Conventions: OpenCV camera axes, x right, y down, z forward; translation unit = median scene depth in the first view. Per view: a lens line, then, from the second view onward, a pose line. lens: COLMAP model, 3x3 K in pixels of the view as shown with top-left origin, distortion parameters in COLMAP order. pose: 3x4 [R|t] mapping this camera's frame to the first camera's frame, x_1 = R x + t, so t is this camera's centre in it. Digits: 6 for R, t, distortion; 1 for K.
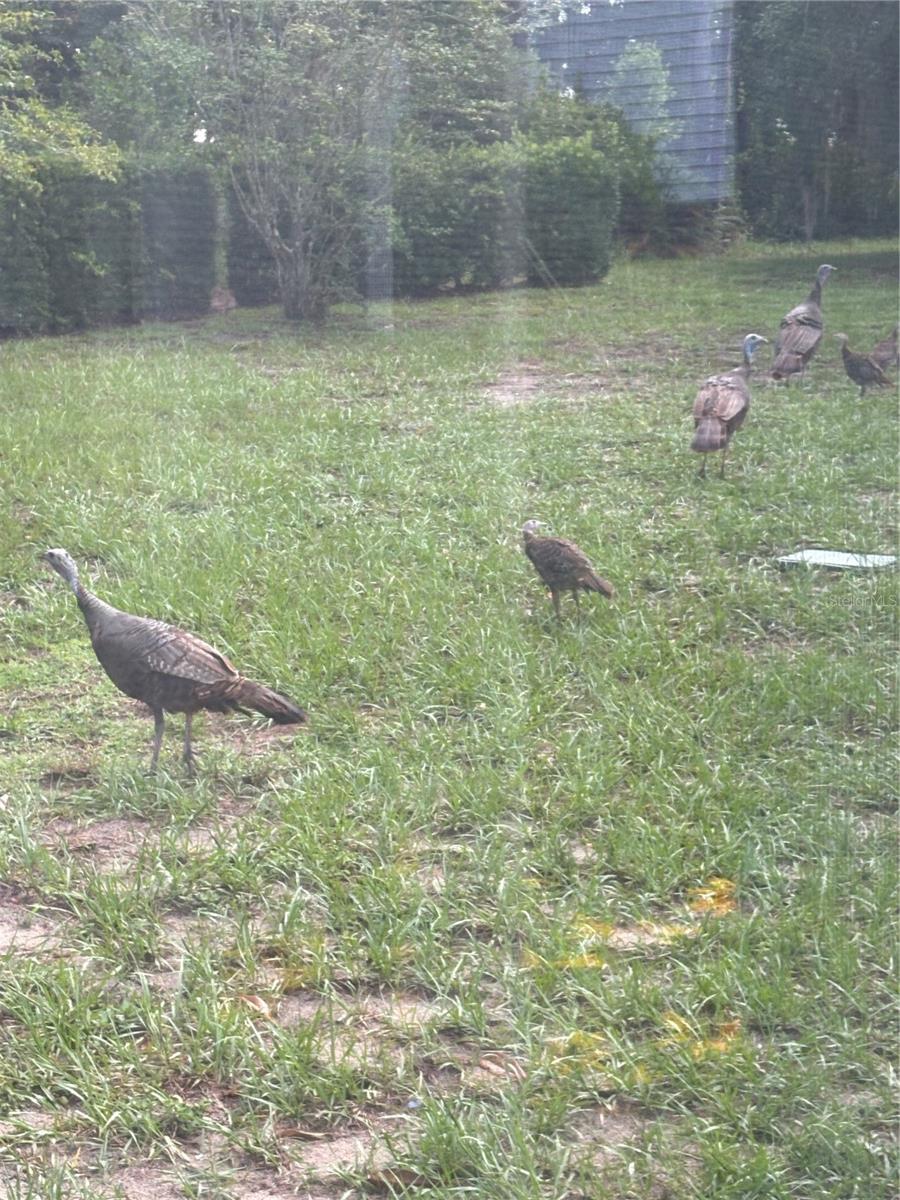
lens RADIAL K [[2645.7, 0, 444.4], [0, 2645.7, 600.9], [0, 0, 1]] dist [0.198527, 0.000000]
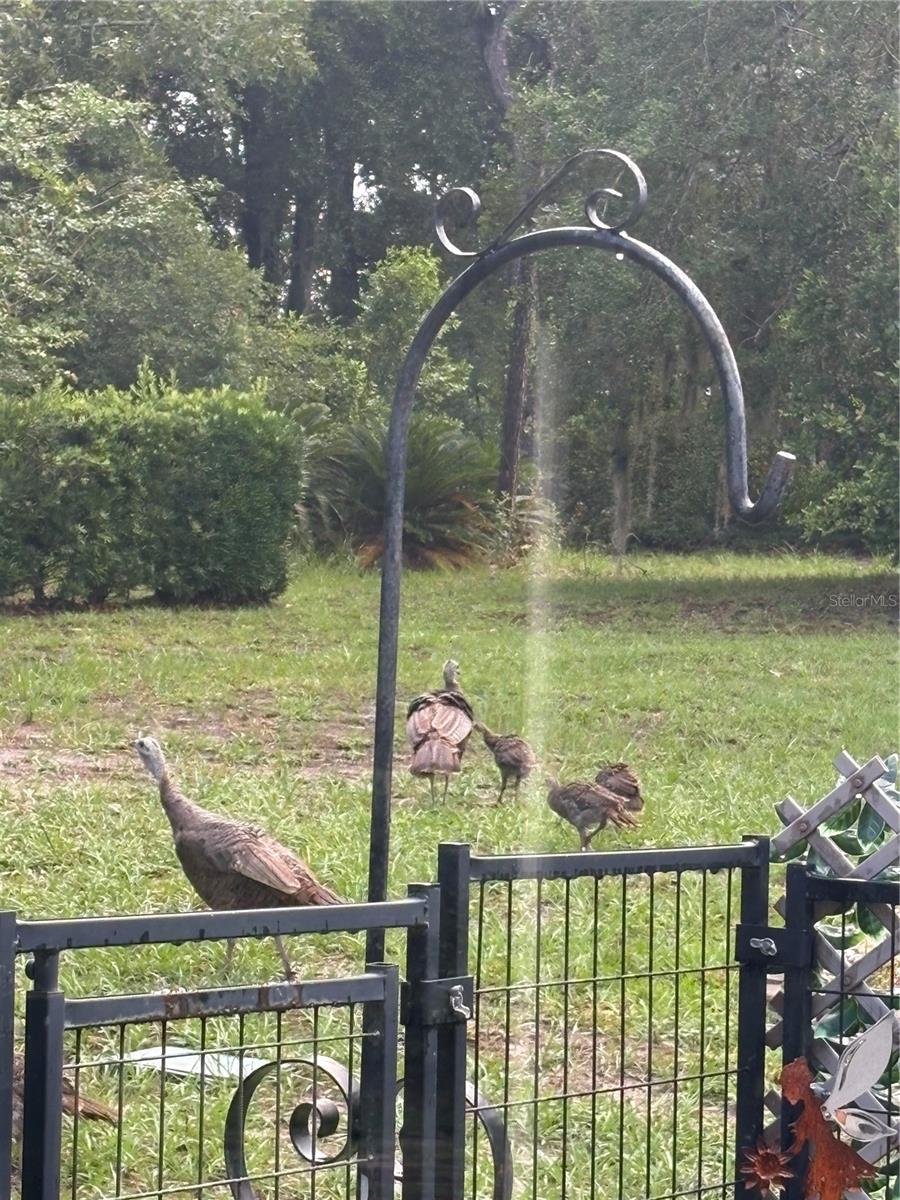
lens RADIAL K [[4136.7, 0, 451.5], [0, 4136.7, 602.0], [0, 0, 1]] dist [0.385485, 0.000000]
pose [[0.997928, 0.046220, 0.044766, 0.164329], [-0.040802, 0.992507, -0.115172, -0.013457], [-0.049754, 0.113107, 0.992336, -0.041257]]
